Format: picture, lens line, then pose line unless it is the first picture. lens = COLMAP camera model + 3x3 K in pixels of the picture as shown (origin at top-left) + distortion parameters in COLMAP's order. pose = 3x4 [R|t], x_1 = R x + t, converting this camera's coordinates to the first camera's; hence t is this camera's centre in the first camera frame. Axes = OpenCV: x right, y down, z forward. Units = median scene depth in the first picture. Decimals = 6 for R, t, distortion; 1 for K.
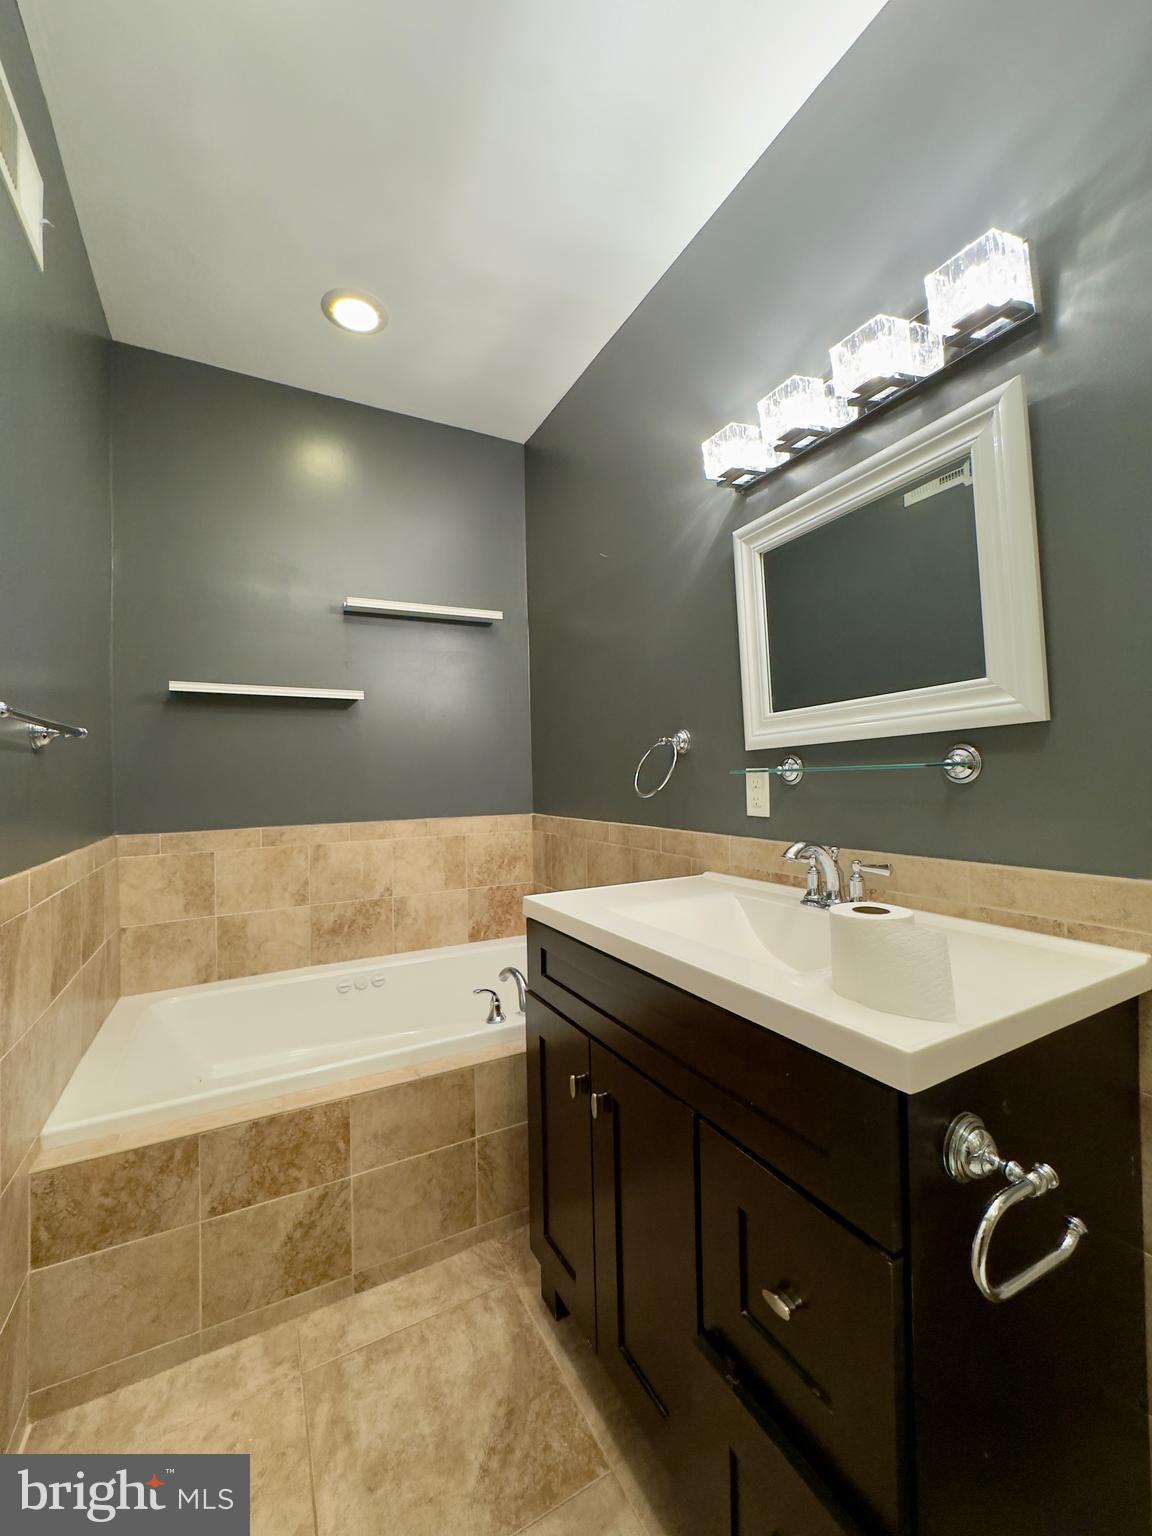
lens RADIAL K [[608.6, 0, 576.9], [0, 608.6, 770.2], [0, 0, 1]] dist [-0.001670, -0.000654]
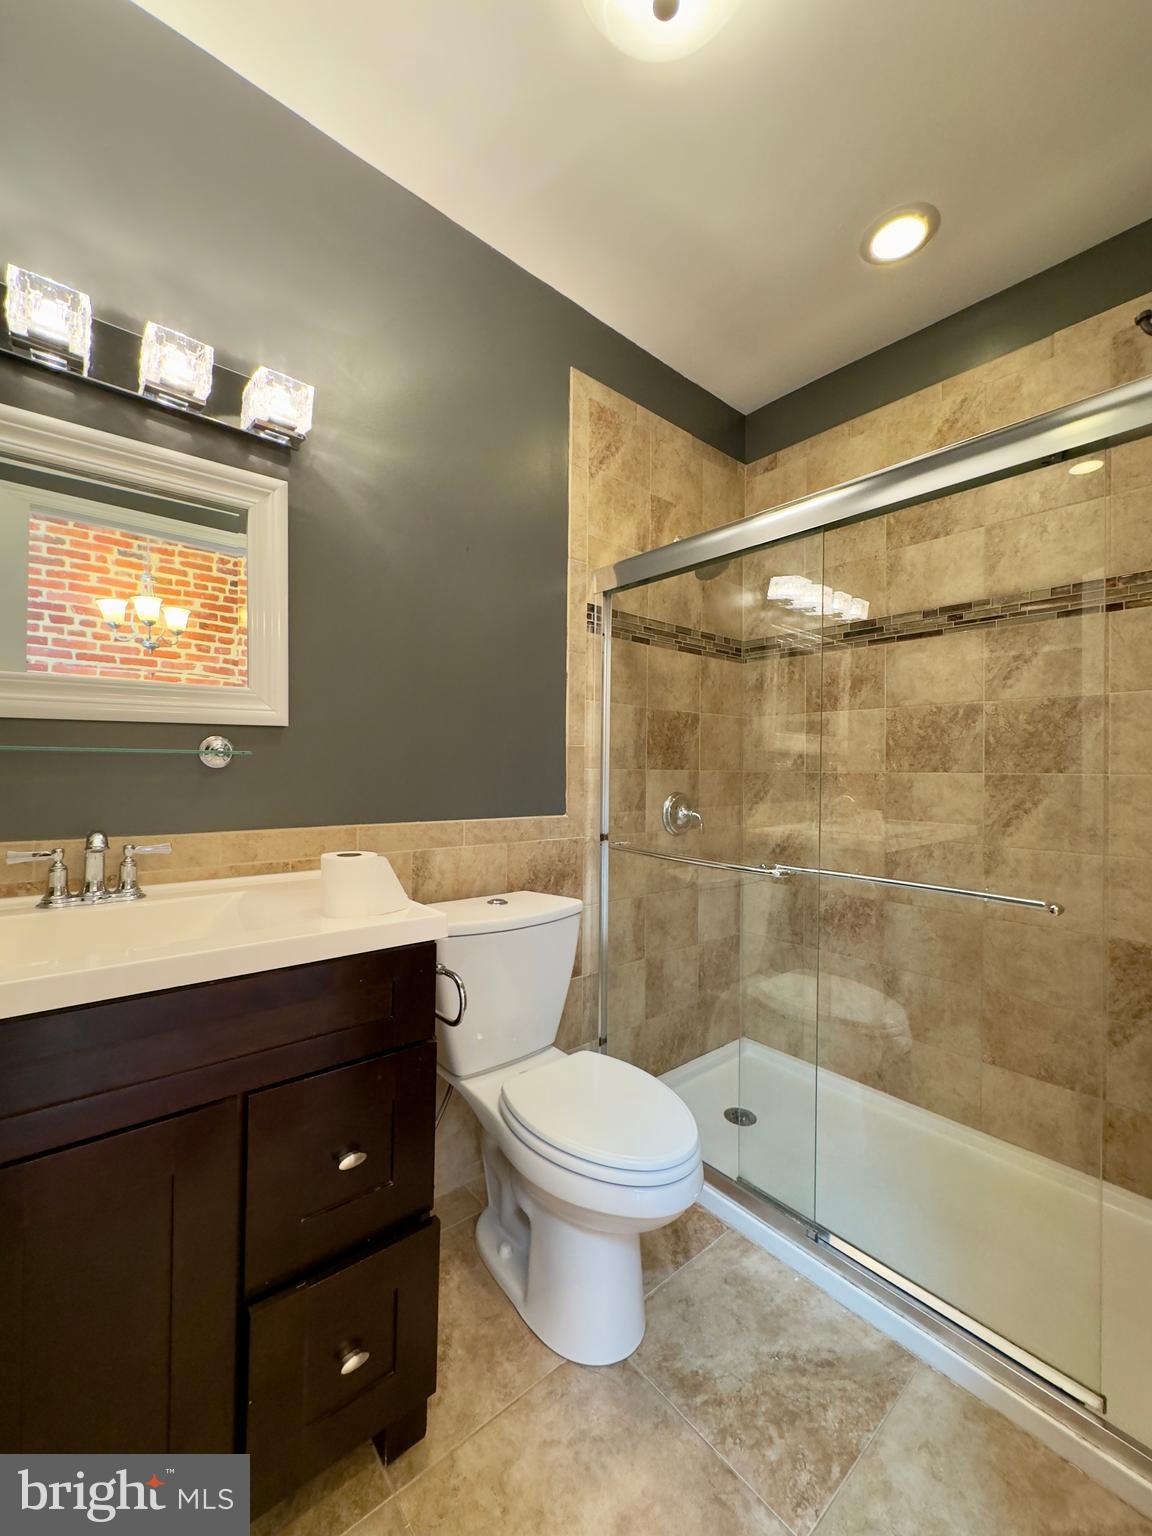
lens RADIAL K [[608.6, 0, 577.4], [0, 608.6, 766.7], [0, 0, 1]] dist [-0.001670, -0.000654]
pose [[-0.216838, 0.030407, 0.975734, -0.750535], [-0.018205, 0.999215, -0.035184, 0.051366], [-0.976038, -0.025393, -0.216114, 0.587548]]
